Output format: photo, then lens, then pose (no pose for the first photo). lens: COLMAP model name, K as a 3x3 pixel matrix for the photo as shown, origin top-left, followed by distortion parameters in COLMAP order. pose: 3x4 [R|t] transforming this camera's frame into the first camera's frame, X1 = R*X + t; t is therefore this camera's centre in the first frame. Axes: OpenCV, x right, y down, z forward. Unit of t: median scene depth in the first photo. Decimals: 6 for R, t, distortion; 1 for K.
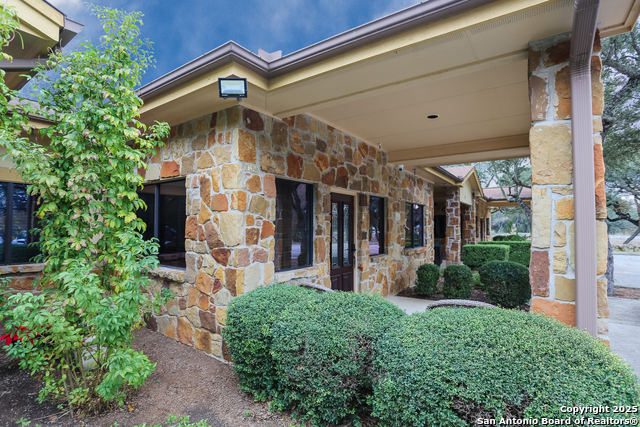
lens RADIAL K [[316.4, 0, 316.3], [0, 316.4, 214.7], [0, 0, 1]] dist [-0.070835, 0.026625]
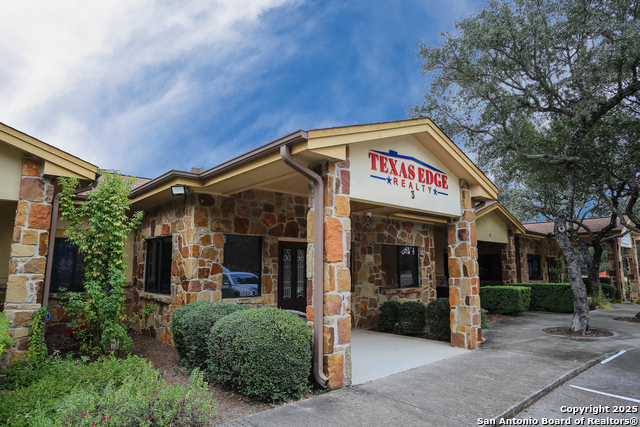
lens RADIAL K [[379.3, 0, 321.3], [0, 379.3, 221.7], [0, 0, 1]] dist [-0.017625, 0.000211]
pose [[0.973012, -0.030866, -0.228680, 0.764763], [0.011160, 0.996148, -0.086971, -0.015807], [0.230484, 0.082071, 0.969609, -0.685258]]
